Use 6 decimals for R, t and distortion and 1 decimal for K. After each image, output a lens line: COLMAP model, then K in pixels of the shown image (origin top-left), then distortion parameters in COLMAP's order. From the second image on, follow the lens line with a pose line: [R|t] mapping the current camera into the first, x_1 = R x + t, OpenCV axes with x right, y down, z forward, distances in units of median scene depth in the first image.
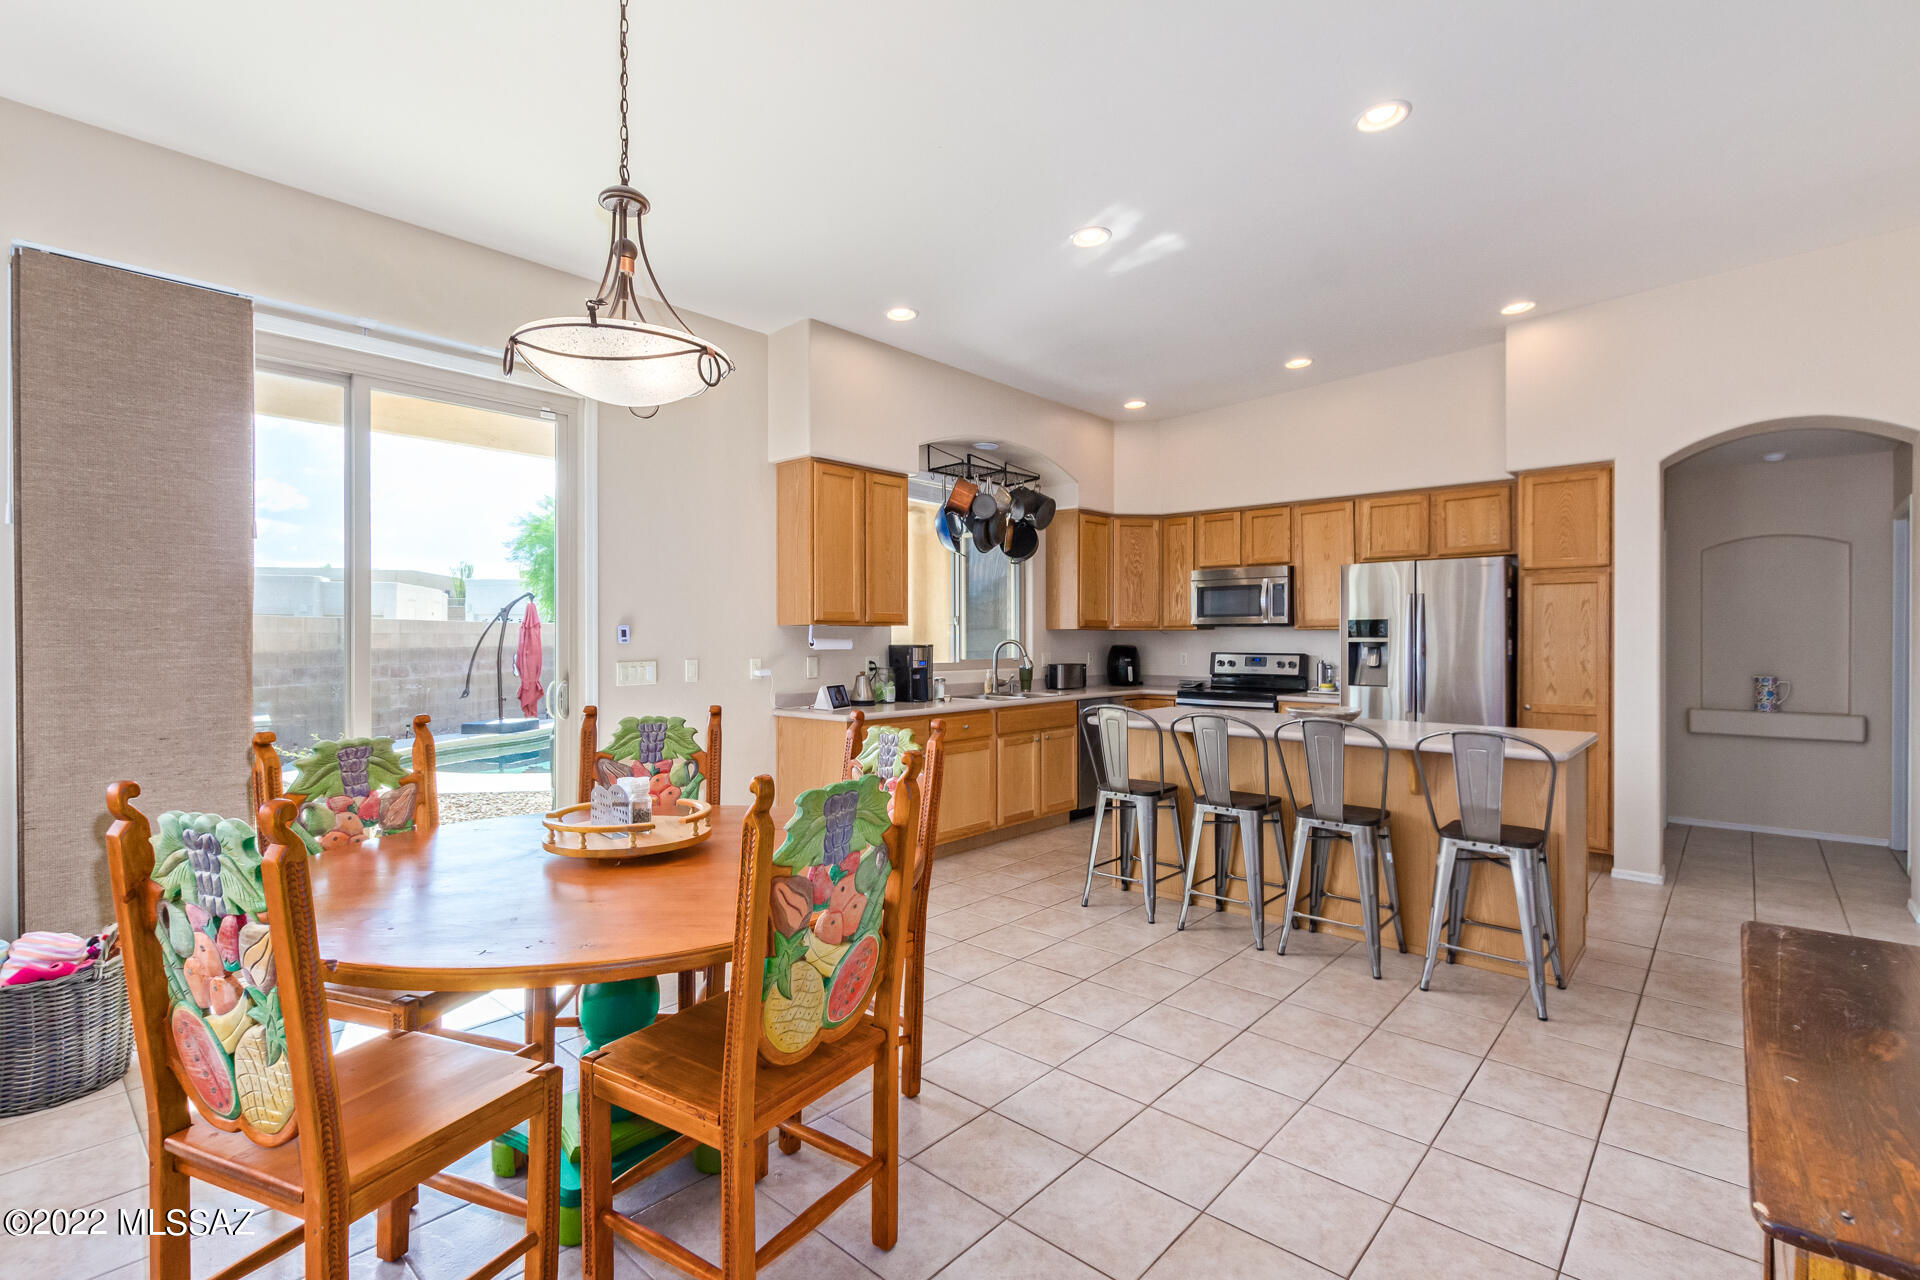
lens RADIAL K [[879.1, 0, 971.7], [0, 879.1, 640.1], [0, 0, 1]] dist [0.008225, -0.001922]
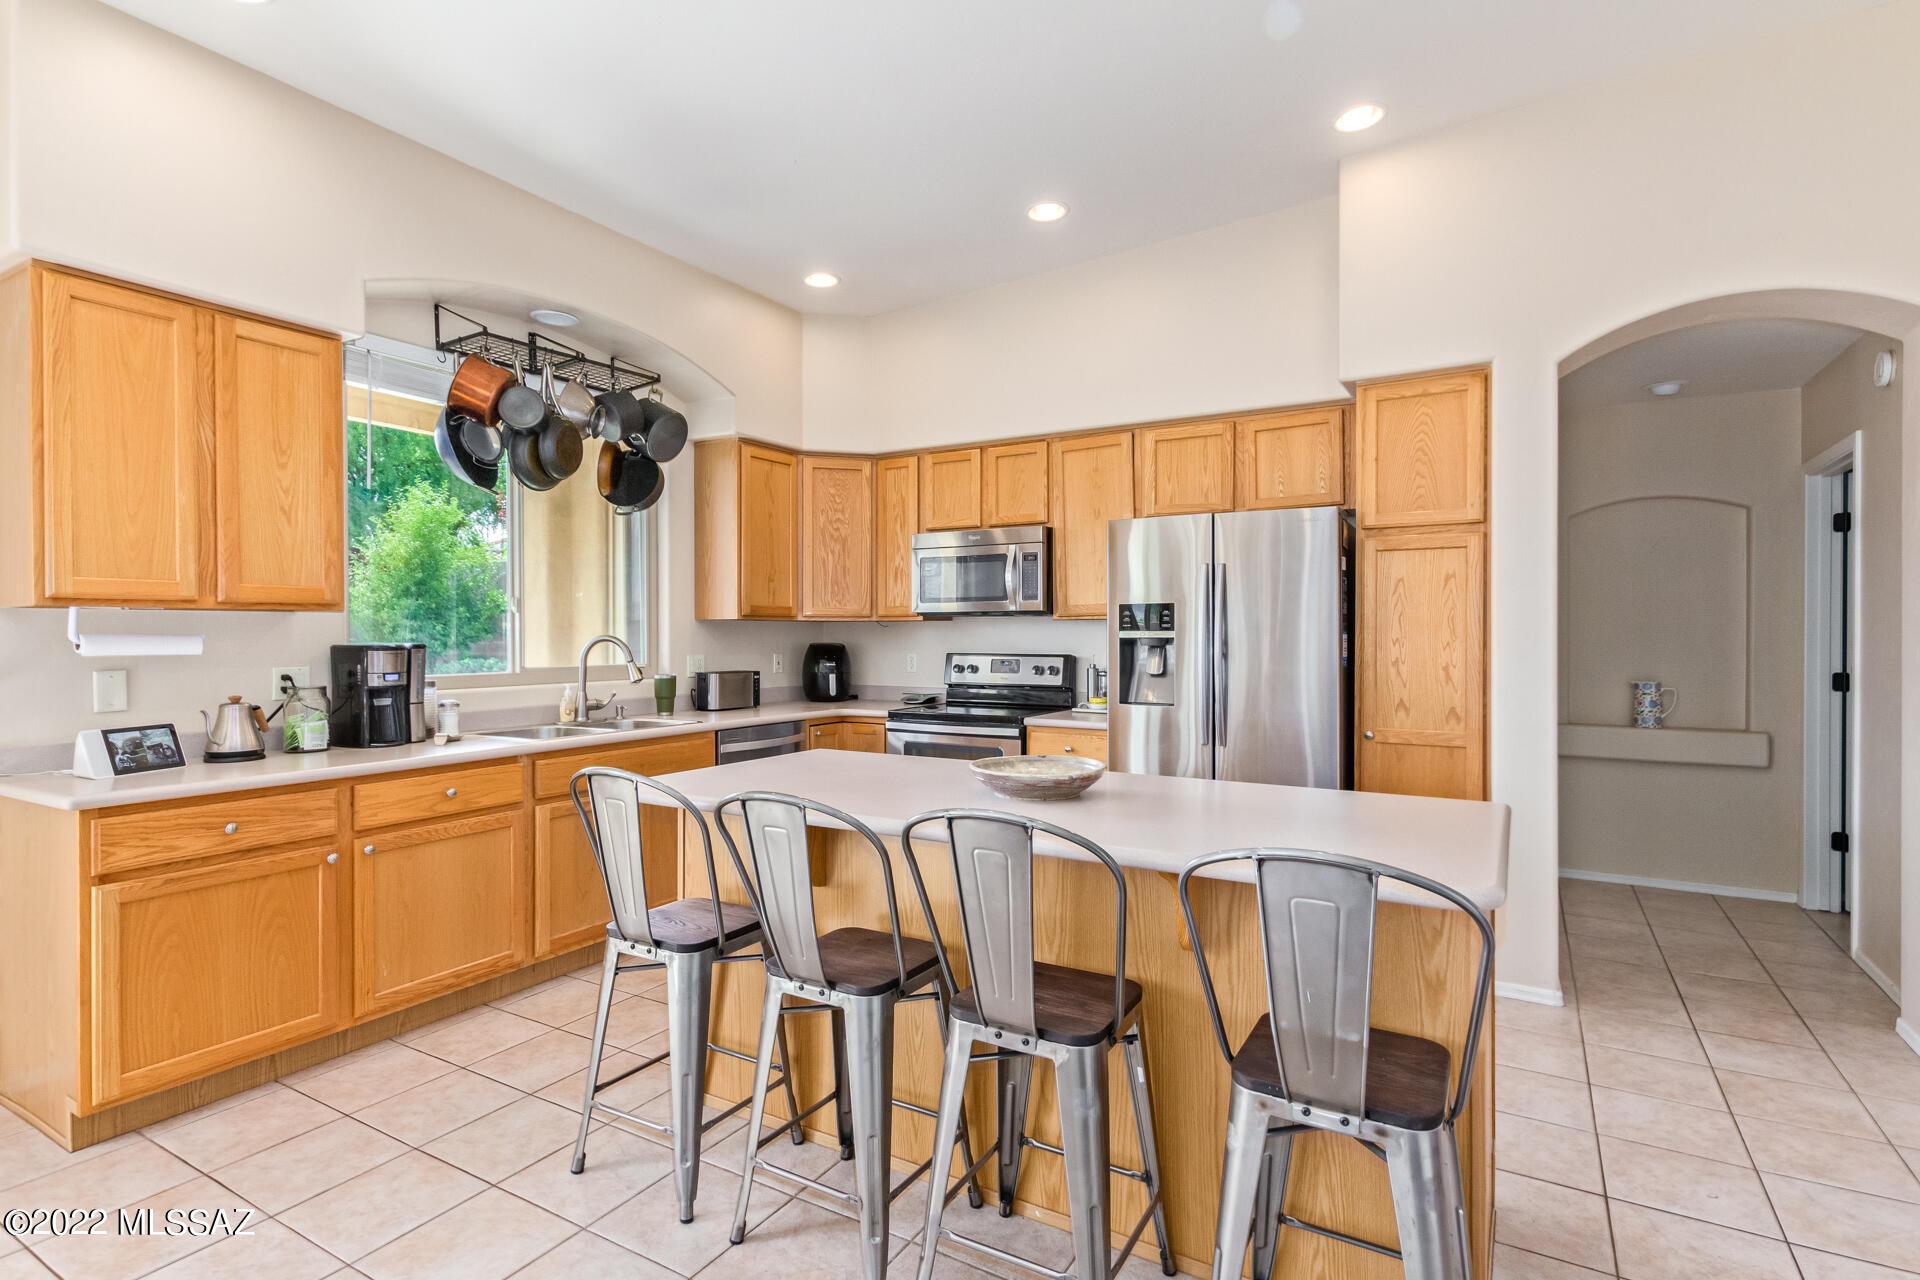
lens RADIAL K [[879.1, 0, 963.4], [0, 879.1, 639.6], [0, 0, 1]] dist [0.008225, -0.001922]
pose [[0.986551, -0.003320, 0.163421, 0.206972], [0.002588, 0.999986, 0.004693, 0.000065], [-0.163435, -0.004207, 0.986545, 0.372423]]
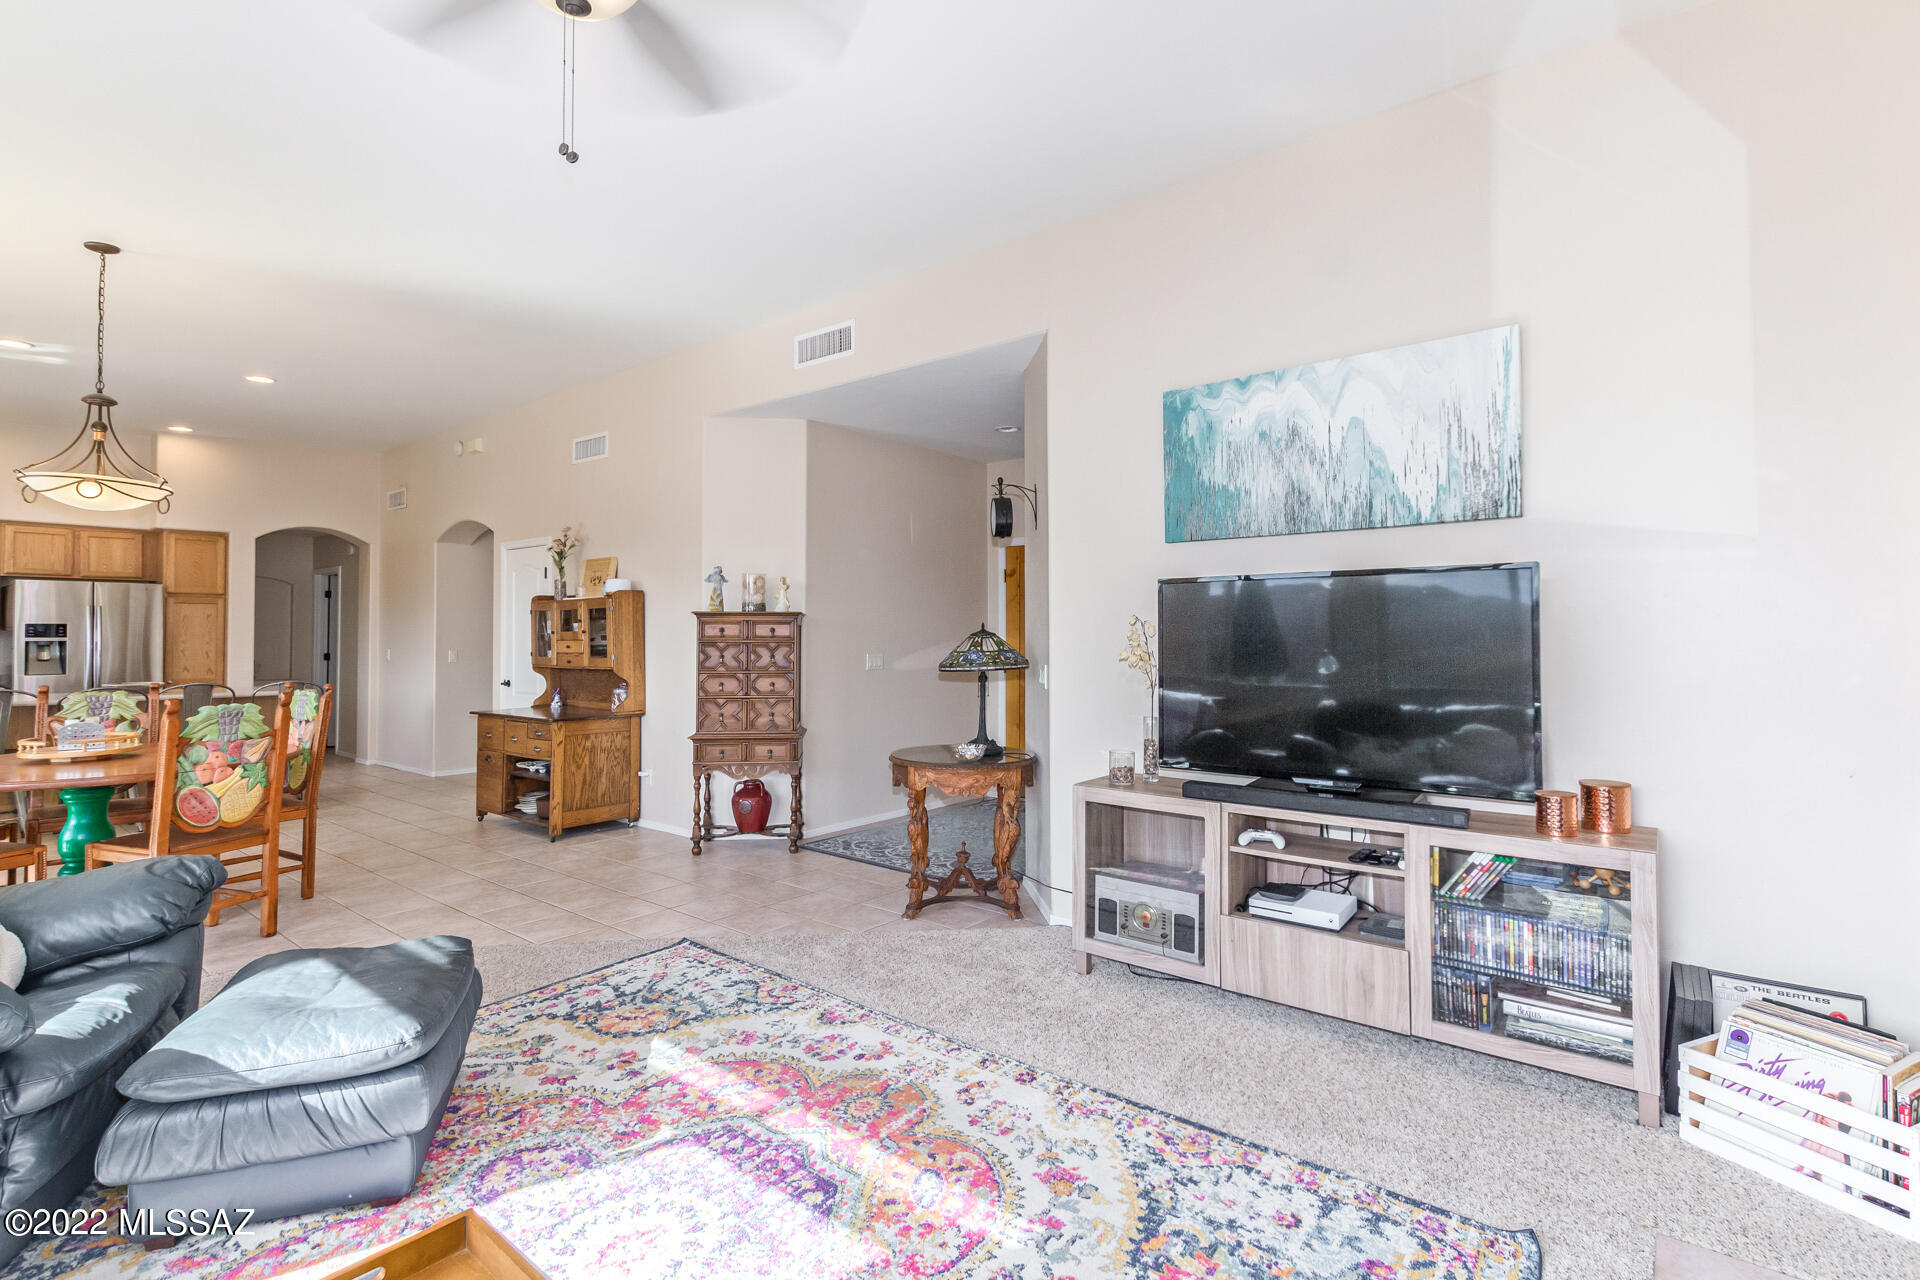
lens RADIAL K [[879.1, 0, 969.3], [0, 879.1, 638.4], [0, 0, 1]] dist [0.008225, -0.001922]
pose [[-0.072912, -0.006307, 0.997318, -0.960202], [0.003473, 0.999972, 0.006578, -0.005876], [-0.997332, 0.003943, -0.072888, -0.264161]]
